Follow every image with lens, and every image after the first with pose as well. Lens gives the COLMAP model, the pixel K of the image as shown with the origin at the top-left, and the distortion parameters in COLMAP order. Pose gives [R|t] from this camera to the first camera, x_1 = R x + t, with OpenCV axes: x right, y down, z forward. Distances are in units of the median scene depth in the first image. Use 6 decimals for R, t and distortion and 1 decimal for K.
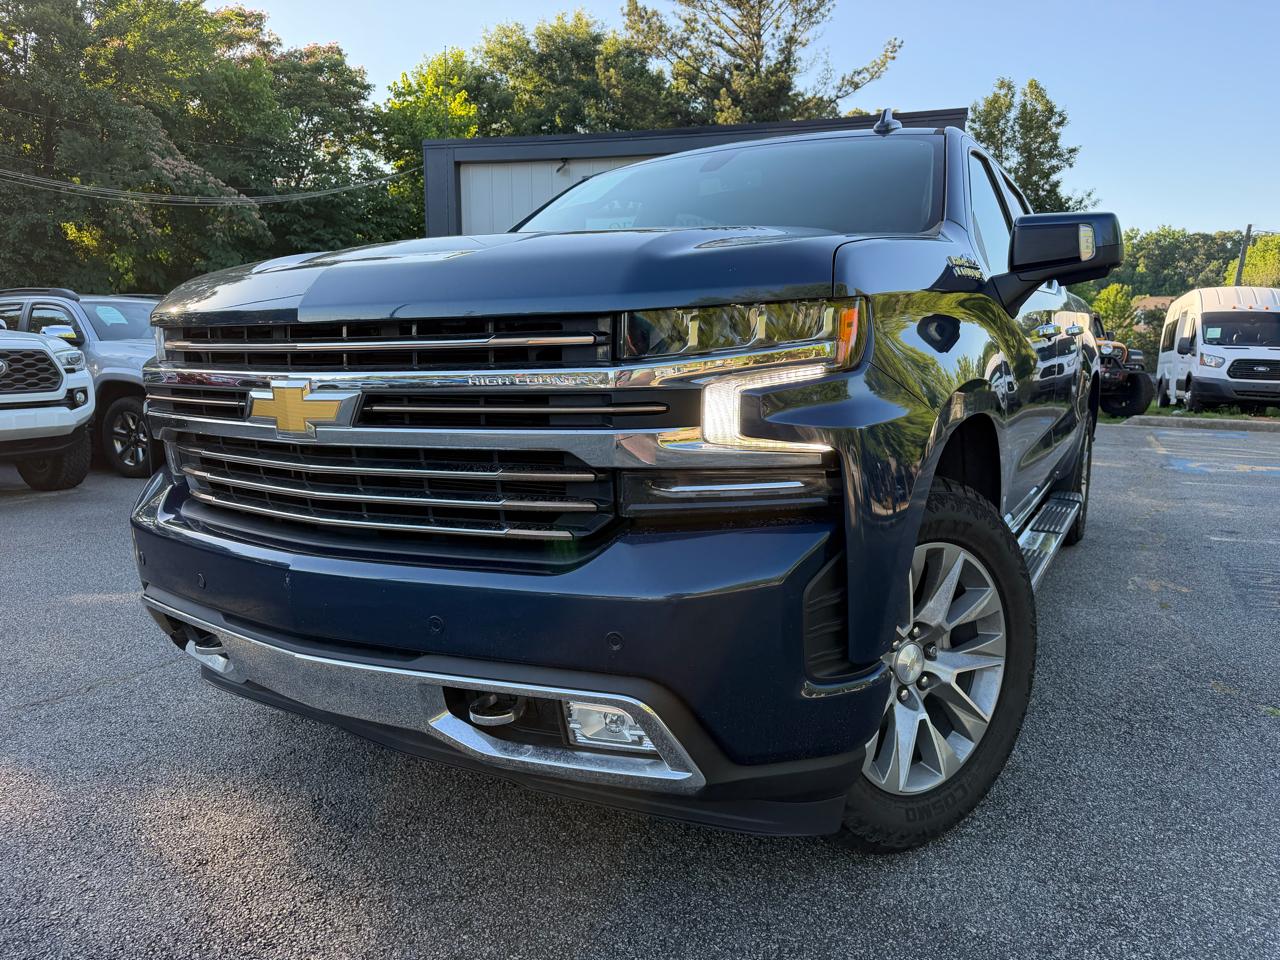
lens RADIAL K [[905.3, 0, 641.1], [0, 905.3, 502.3], [0, 0, 1]] dist [-0.005601, -0.009701]
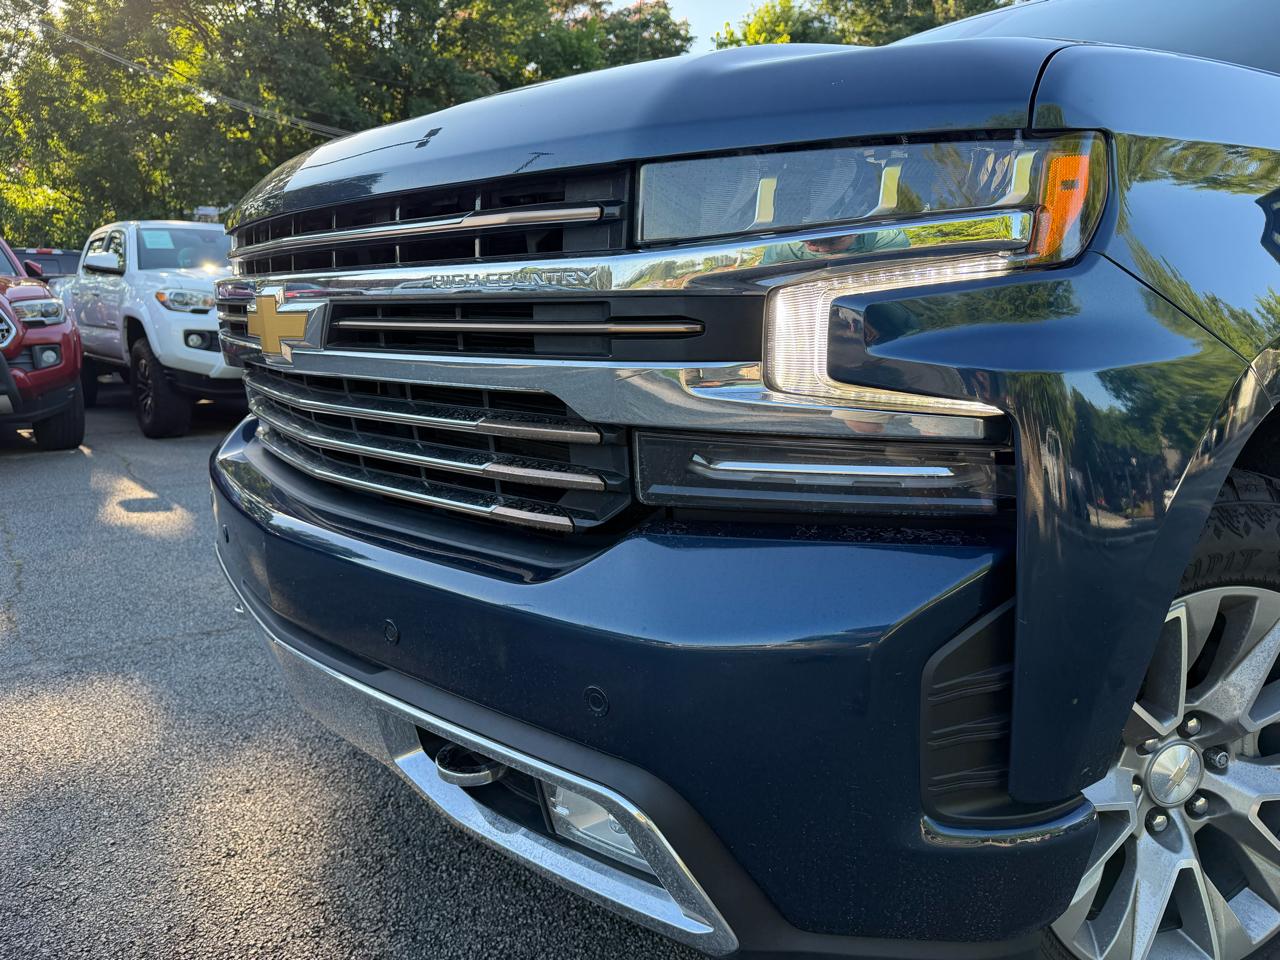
lens RADIAL K [[905.3, 0, 641.1], [0, 905.3, 502.3], [0, 0, 1]] dist [-0.005601, -0.009701]
pose [[0.942707, 0.084276, -0.322802, 0.139081], [-0.070413, 0.996033, 0.054407, -0.014439], [0.326106, -0.028560, 0.944902, 0.311619]]
